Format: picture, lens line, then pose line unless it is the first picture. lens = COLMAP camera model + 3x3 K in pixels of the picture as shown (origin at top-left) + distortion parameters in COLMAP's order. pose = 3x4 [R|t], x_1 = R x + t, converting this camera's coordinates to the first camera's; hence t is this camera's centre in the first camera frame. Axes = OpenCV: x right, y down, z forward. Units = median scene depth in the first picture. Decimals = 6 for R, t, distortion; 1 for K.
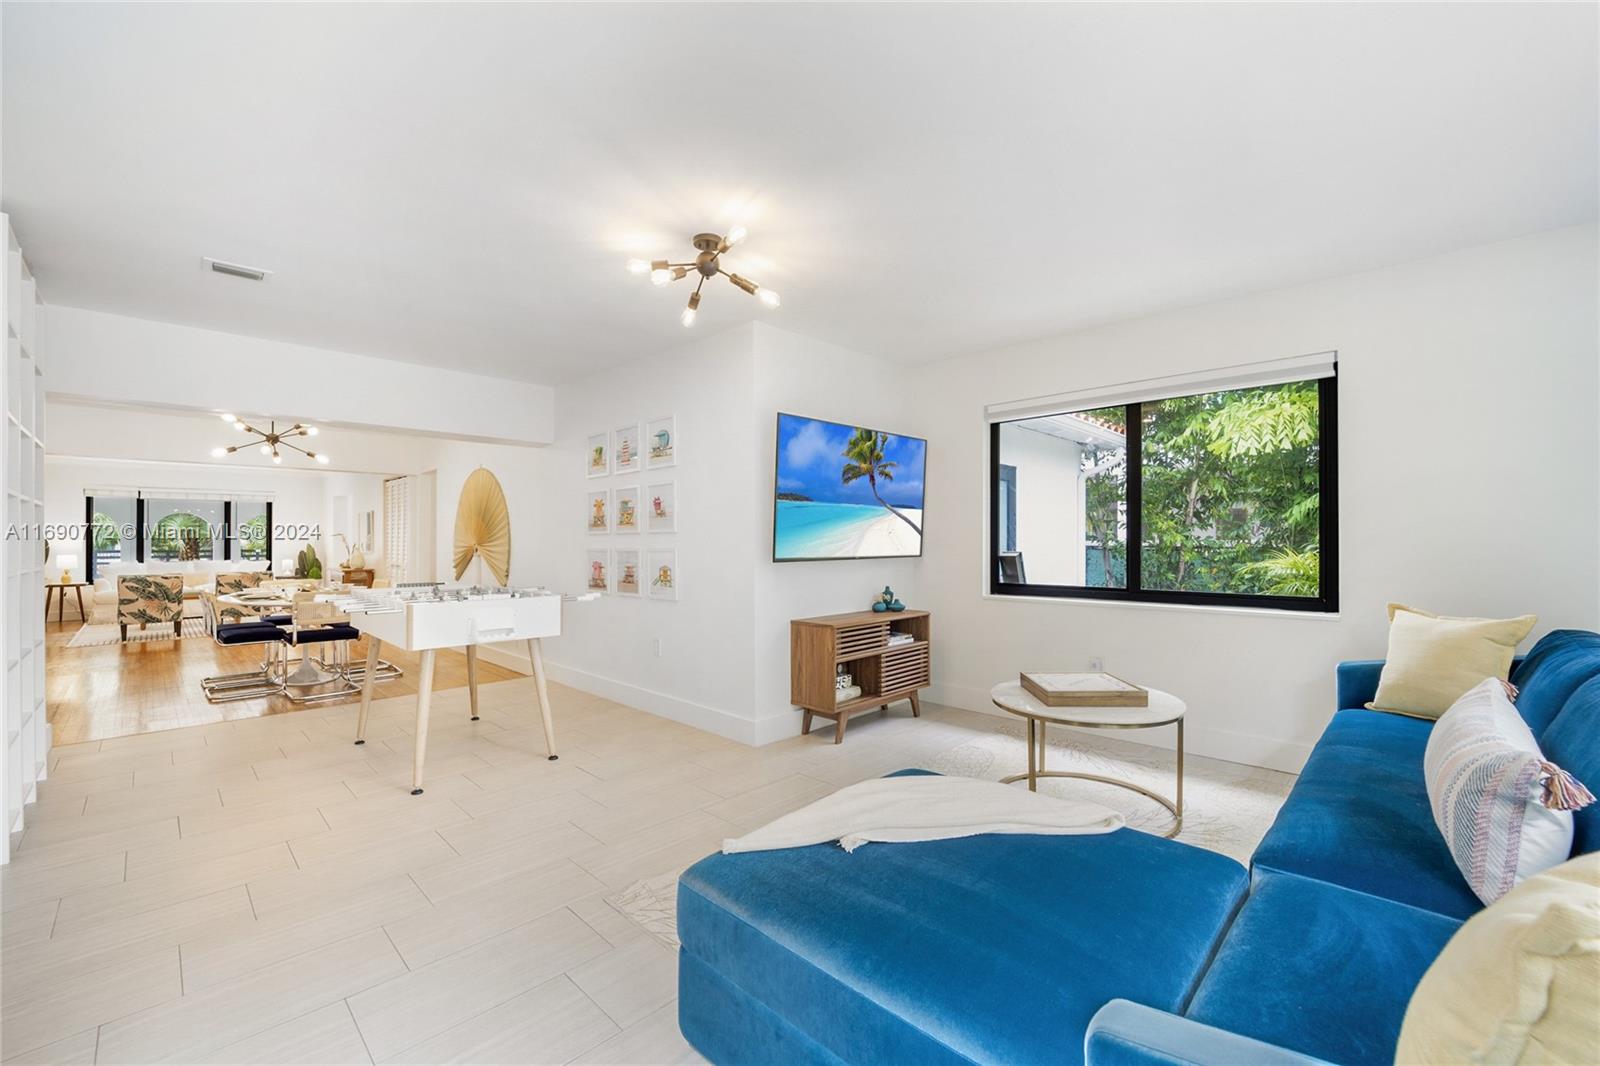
lens RADIAL K [[644.8, 0, 795.2], [0, 644.8, 537.7], [0, 0, 1]] dist [-0.025602, 0.002740]
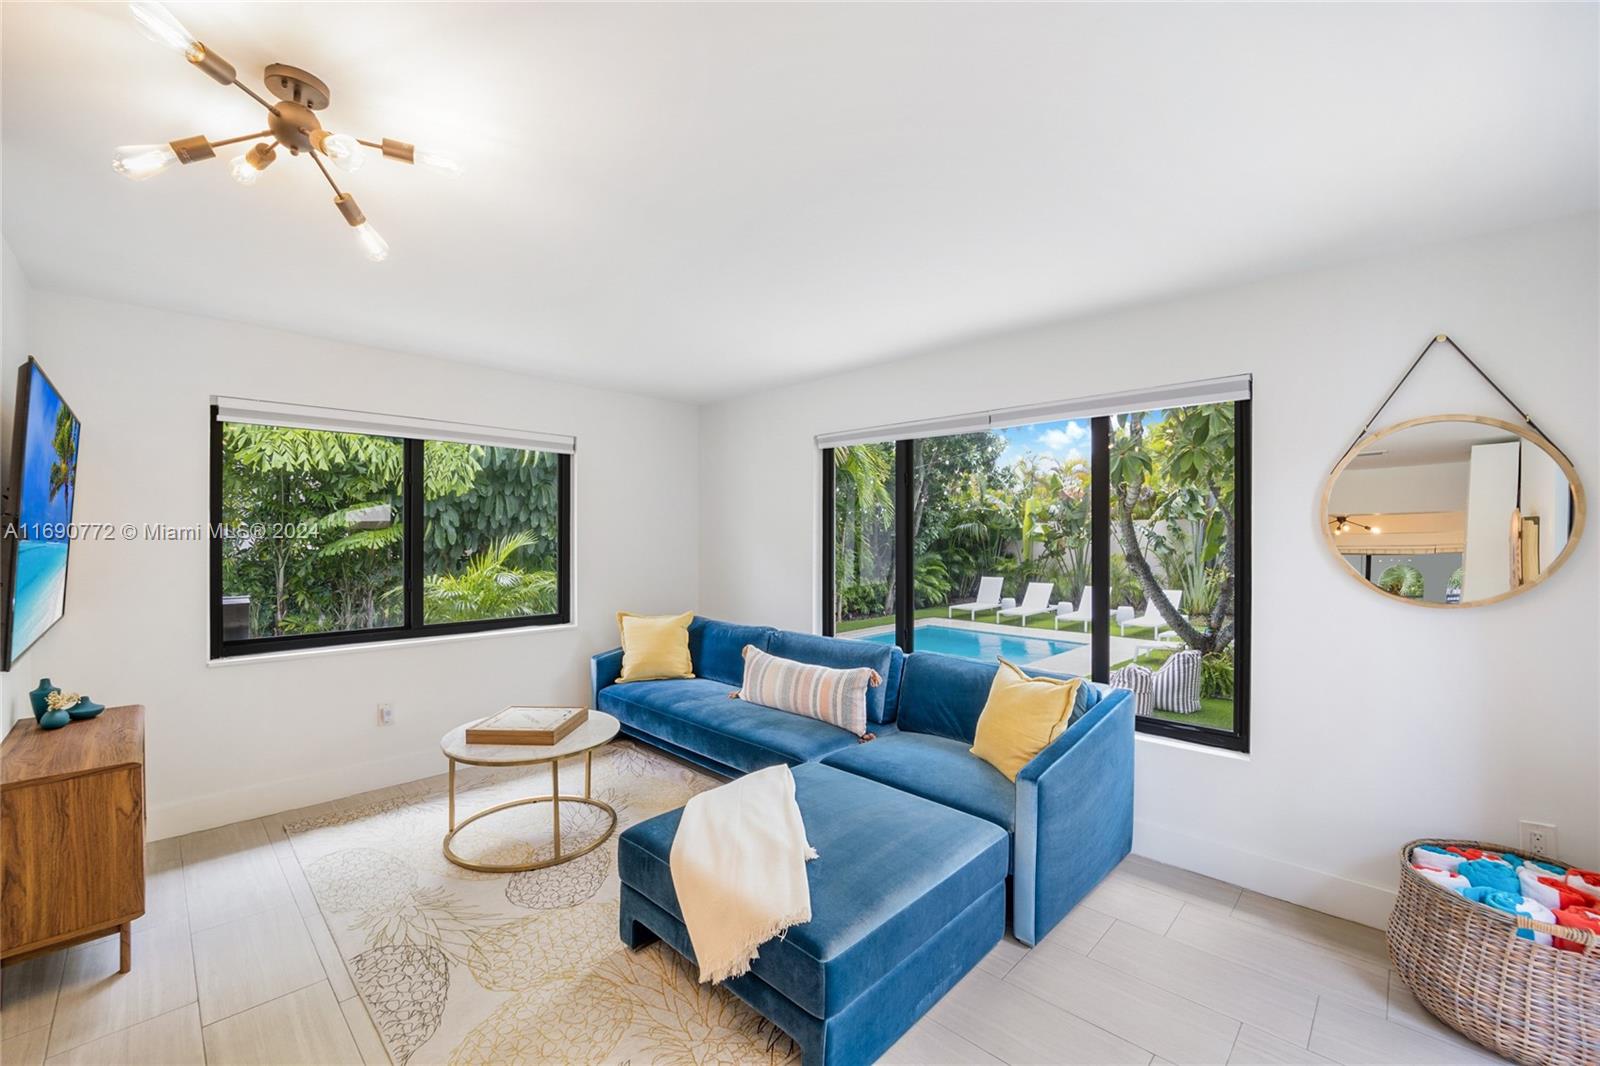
lens RADIAL K [[644.8, 0, 795.2], [0, 644.8, 537.7], [0, 0, 1]] dist [-0.025602, 0.002740]
pose [[-0.006592, 0.001206, 0.999978, -0.407942], [-0.008385, 0.999964, -0.001261, -0.052303], [-0.999943, -0.008393, -0.006581, 0.359080]]
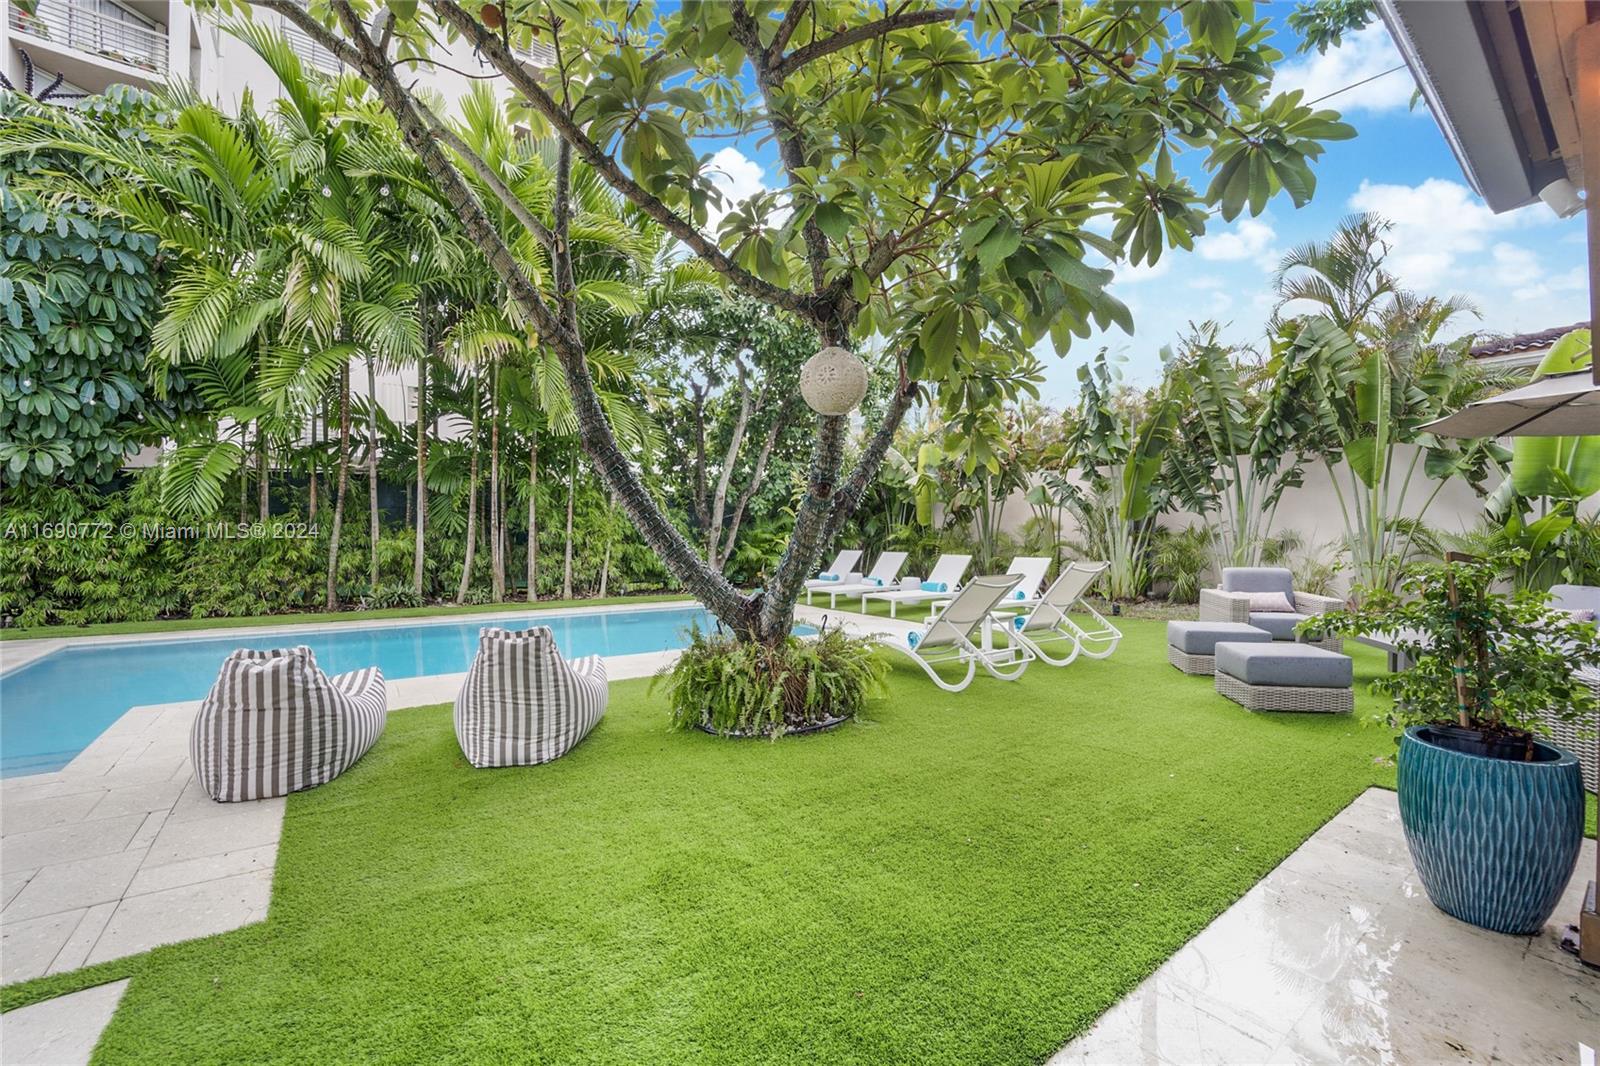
lens RADIAL K [[644.8, 0, 795.2], [0, 644.8, 537.7], [0, 0, 1]] dist [-0.025602, 0.002740]
pose [[0.158322, 0.001816, 0.987386, 0.531077], [-0.012854, 0.999917, 0.000222, 0.131141], [-0.987304, -0.012727, 0.158333, -1.050781]]
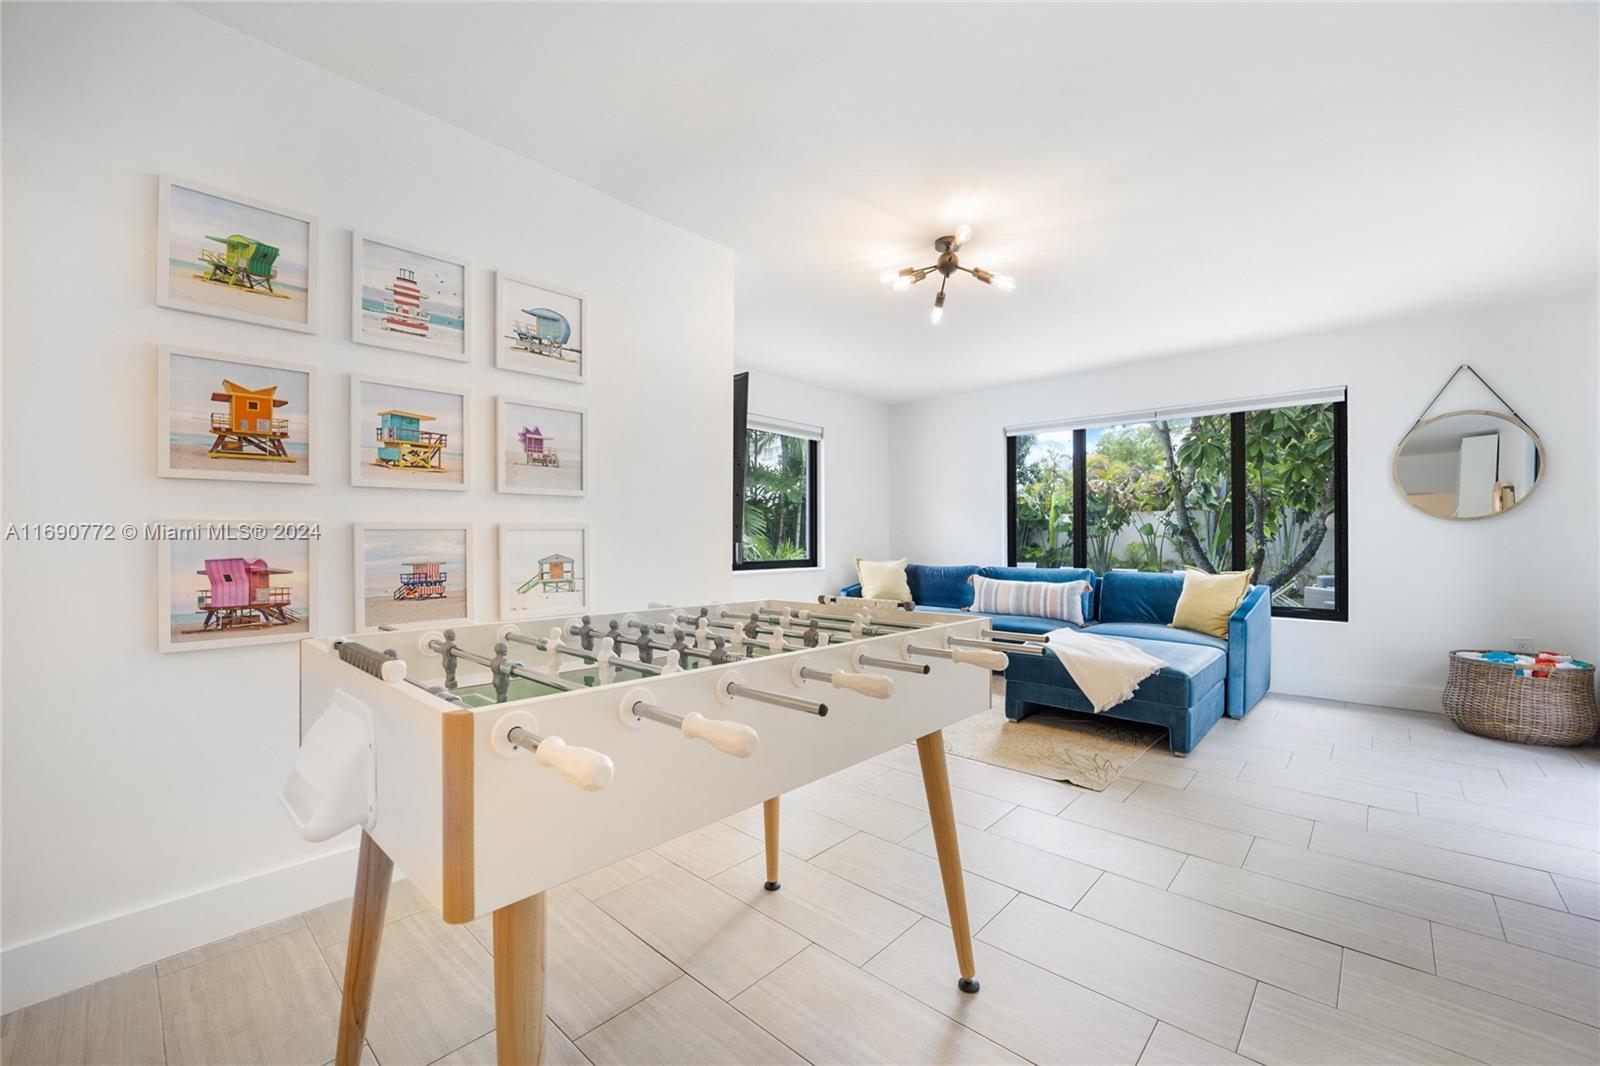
lens RADIAL K [[644.8, 0, 795.2], [0, 644.8, 537.7], [0, 0, 1]] dist [-0.025602, 0.002740]
pose [[-0.031491, 0.005407, 0.999489, -0.748048], [-0.004292, 0.999975, -0.005545, 0.029874], [-0.999495, -0.004465, -0.031467, 0.792844]]
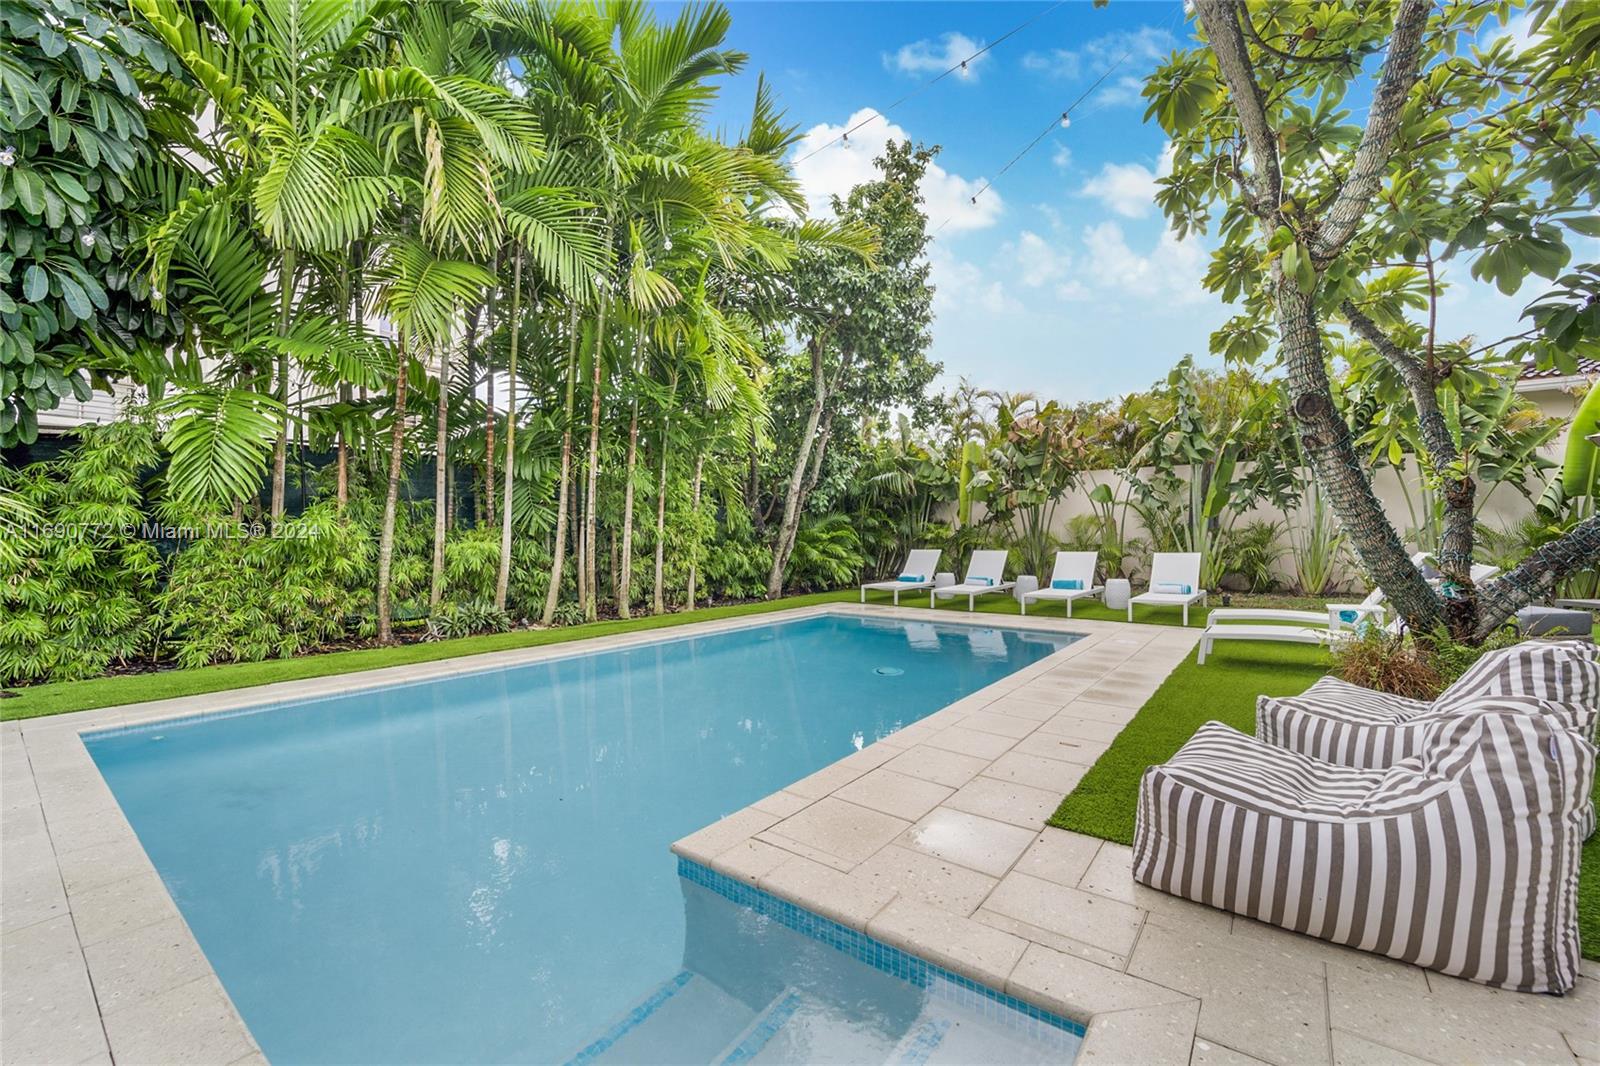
lens RADIAL K [[644.8, 0, 795.2], [0, 644.8, 537.7], [0, 0, 1]] dist [-0.025602, 0.002740]
pose [[-0.135243, 0.006602, 0.990790, 0.785383], [-0.003864, 0.999967, -0.007190, 0.156067], [-0.990805, -0.004801, -0.135213, 0.054692]]
